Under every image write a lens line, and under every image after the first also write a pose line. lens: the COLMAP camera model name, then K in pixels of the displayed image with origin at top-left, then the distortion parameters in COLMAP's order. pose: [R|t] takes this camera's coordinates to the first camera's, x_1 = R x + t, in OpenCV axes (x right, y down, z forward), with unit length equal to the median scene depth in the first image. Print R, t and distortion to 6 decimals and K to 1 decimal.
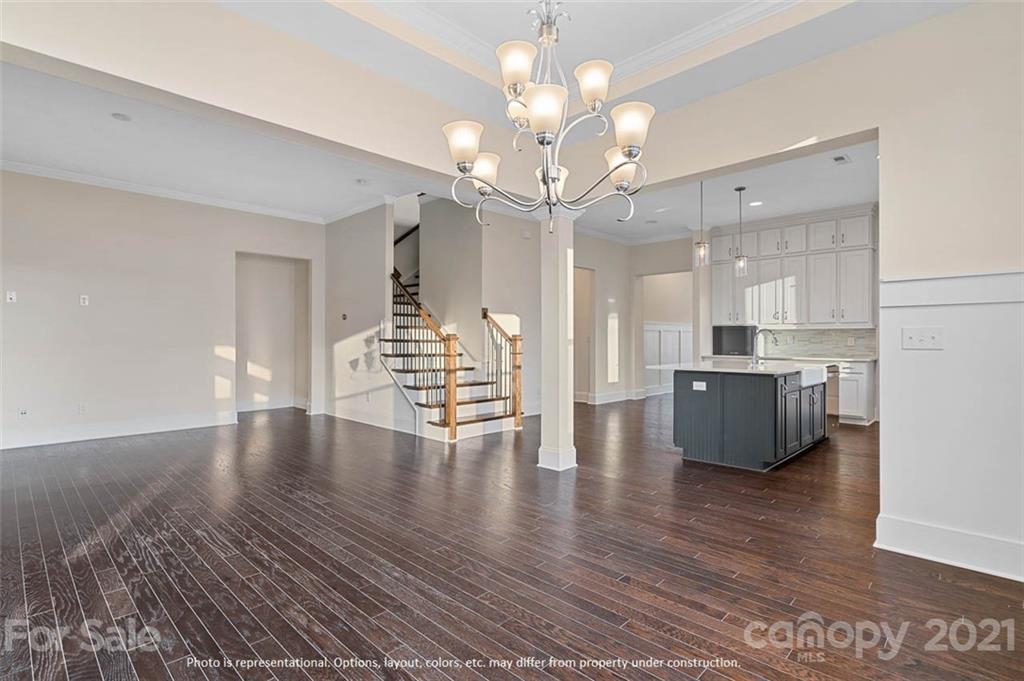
lens RADIAL K [[487.8, 0, 512.0], [0, 487.8, 340.5], [0, 0, 1]] dist [0.000159, 0.000034]
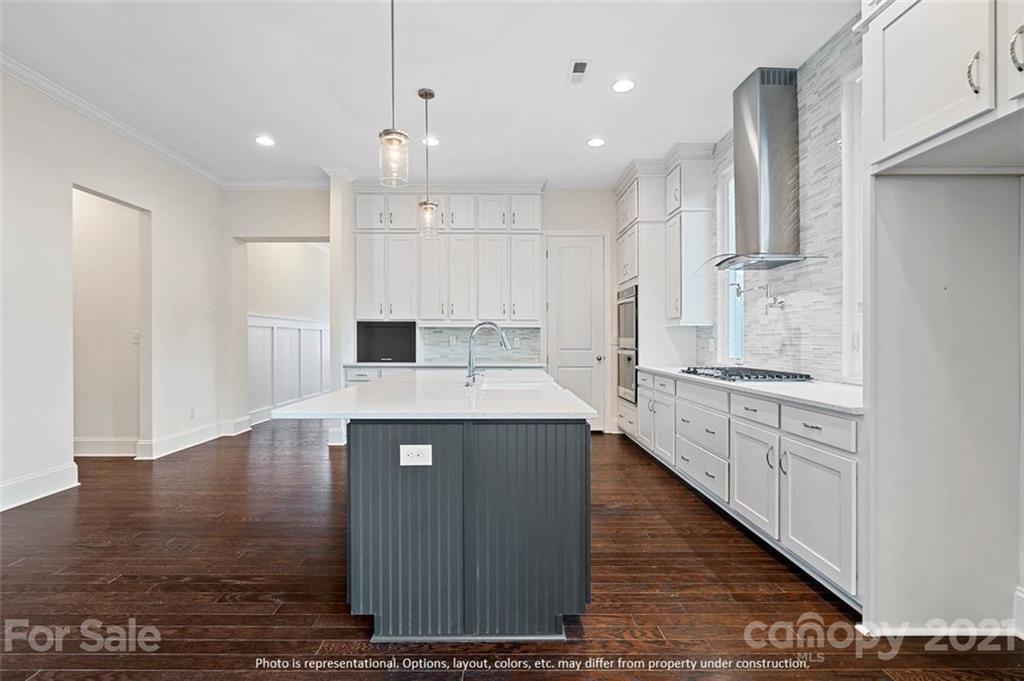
lens RADIAL K [[480.9, 0, 512.0], [0, 480.9, 340.5], [0, 0, 1]] dist [0.000953, 0.000096]
pose [[0.714408, 0.000472, 0.699729, 0.086970], [0.000594, 0.999999, -0.001282, -0.000311], [-0.699729, 0.001332, 0.714407, 0.352344]]
